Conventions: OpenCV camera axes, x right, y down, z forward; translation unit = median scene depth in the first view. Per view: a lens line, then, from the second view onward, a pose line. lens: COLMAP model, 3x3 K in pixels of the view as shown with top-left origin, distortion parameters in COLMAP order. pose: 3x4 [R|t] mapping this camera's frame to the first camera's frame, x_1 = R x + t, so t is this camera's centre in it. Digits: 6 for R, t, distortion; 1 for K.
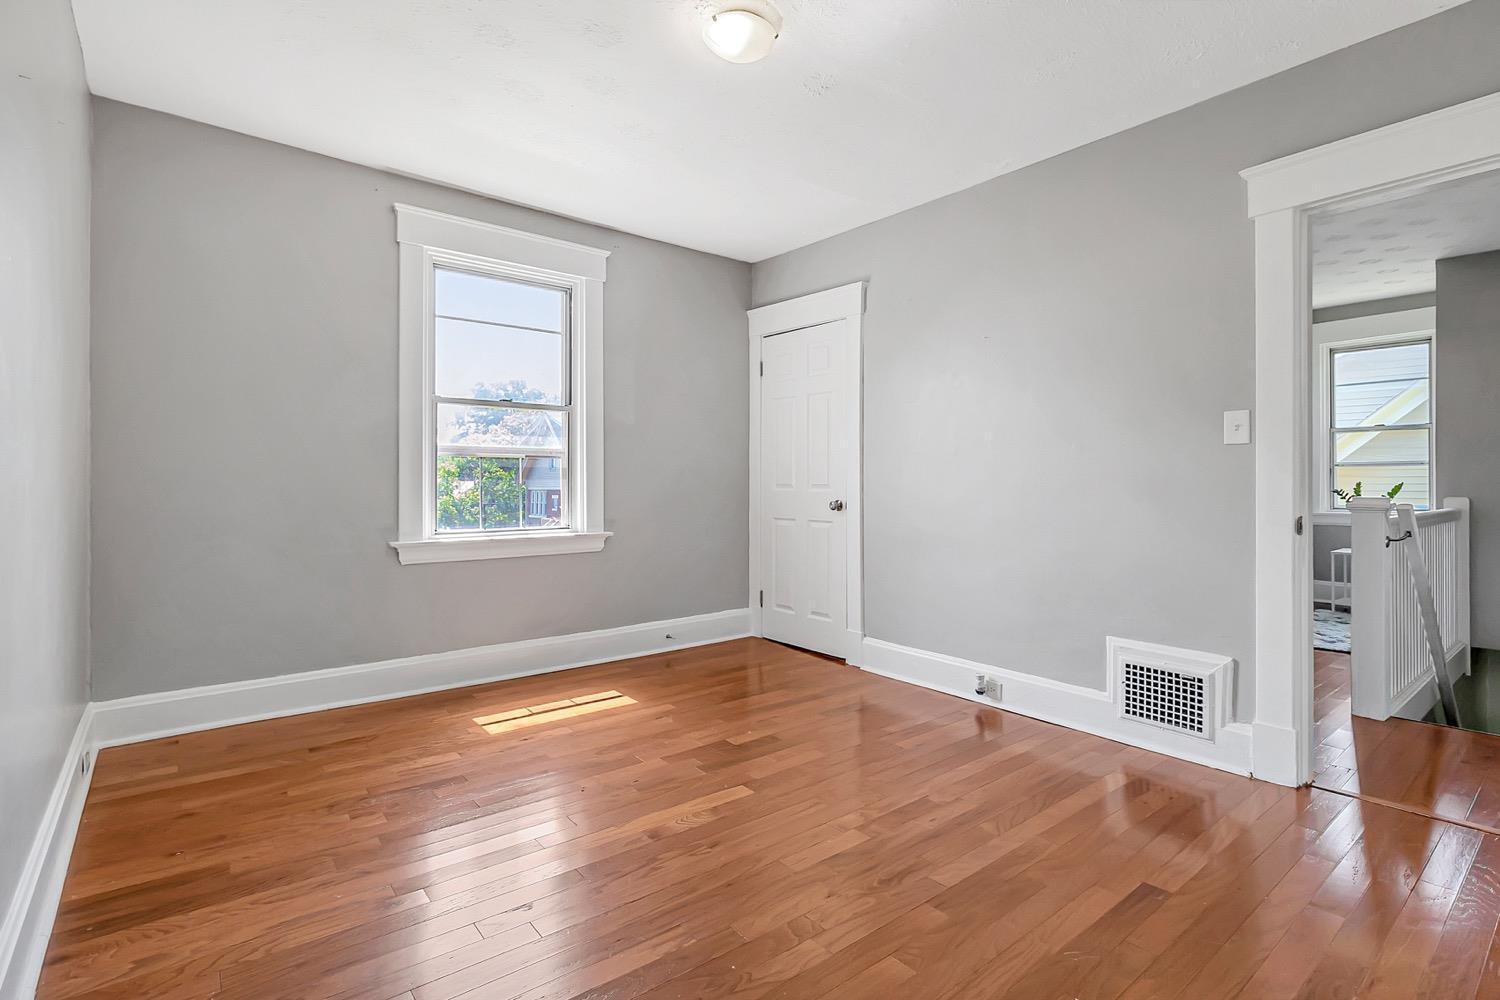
lens RADIAL K [[704.5, 0, 757.1], [0, 704.5, 479.3], [0, 0, 1]] dist [-0.000239, 0.000127]
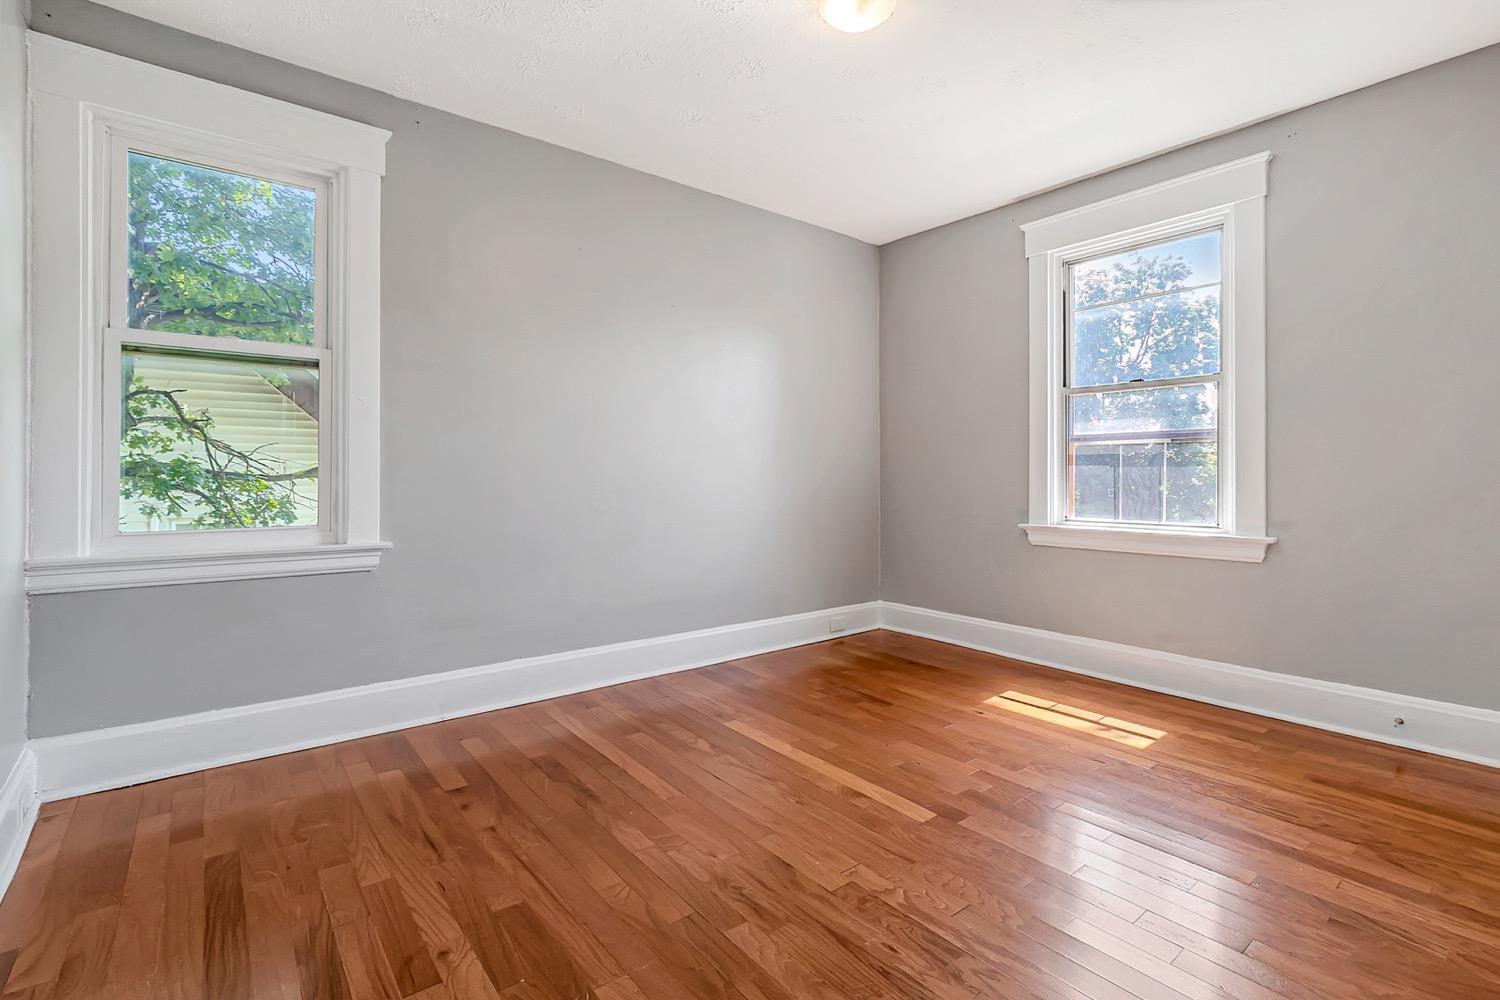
lens RADIAL K [[704.5, 0, 757.1], [0, 704.5, 479.3], [0, 0, 1]] dist [-0.000239, 0.000127]
pose [[-0.009167, 0.001336, -0.999957, 0.628738], [0.004101, 0.999991, 0.001299, 0.014174], [0.999950, -0.004089, -0.009172, 0.584932]]
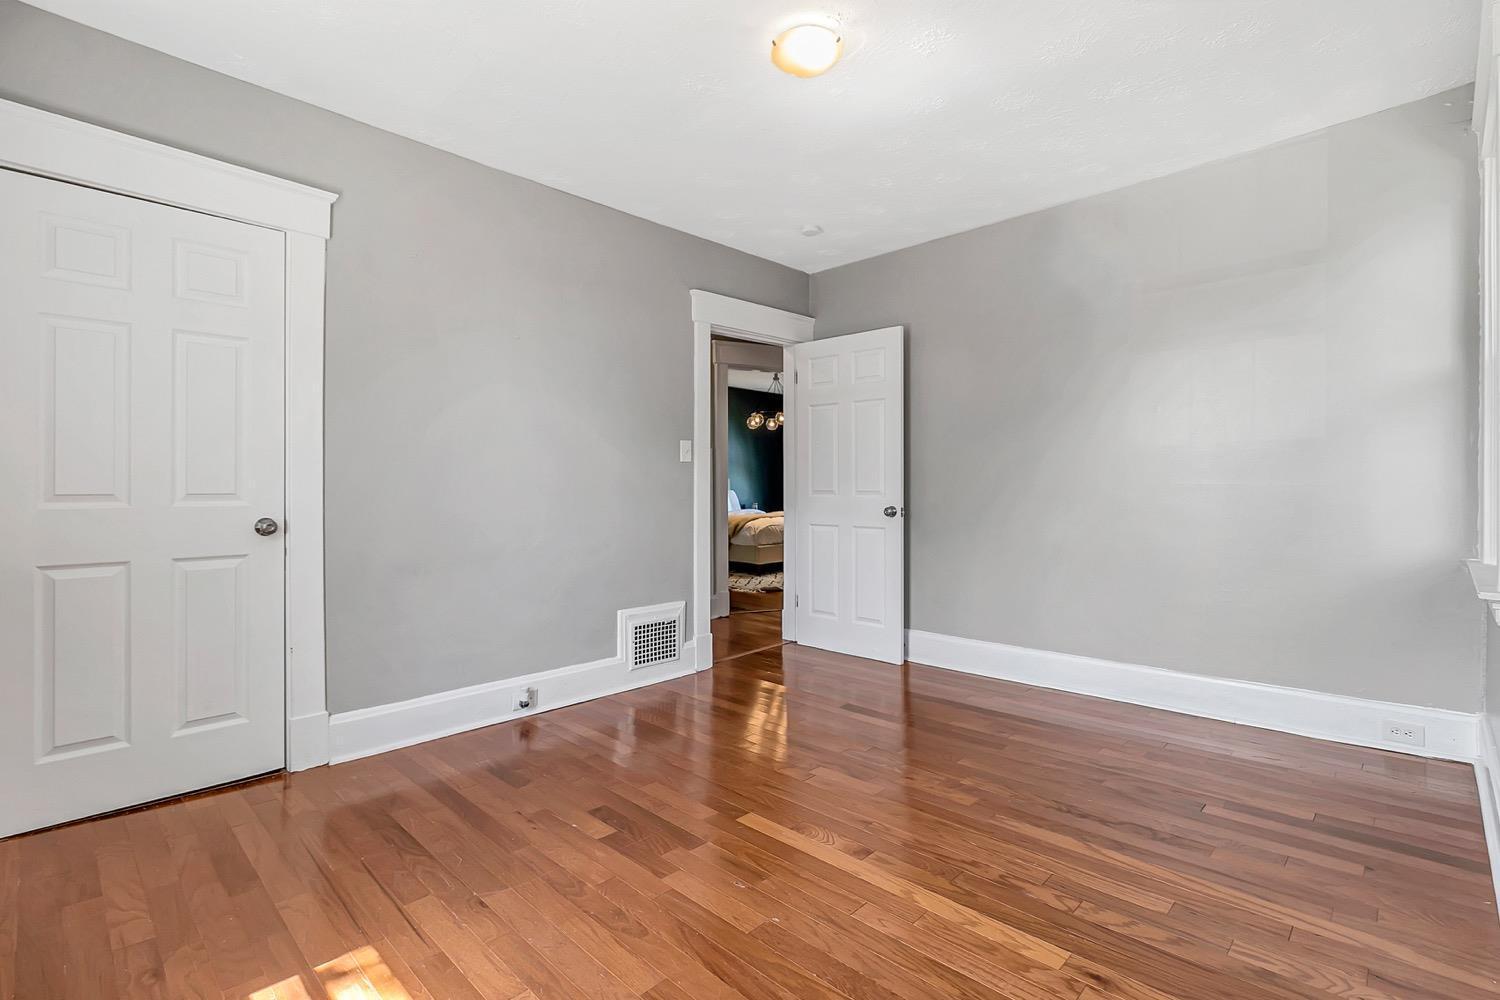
lens RADIAL K [[704.5, 0, 757.1], [0, 704.5, 479.3], [0, 0, 1]] dist [-0.000239, 0.000127]
pose [[-0.126804, 0.013988, 0.991829, -0.696914], [0.000706, 0.999902, -0.014012, 0.004290], [-0.991927, -0.001076, -0.126802, 0.807888]]
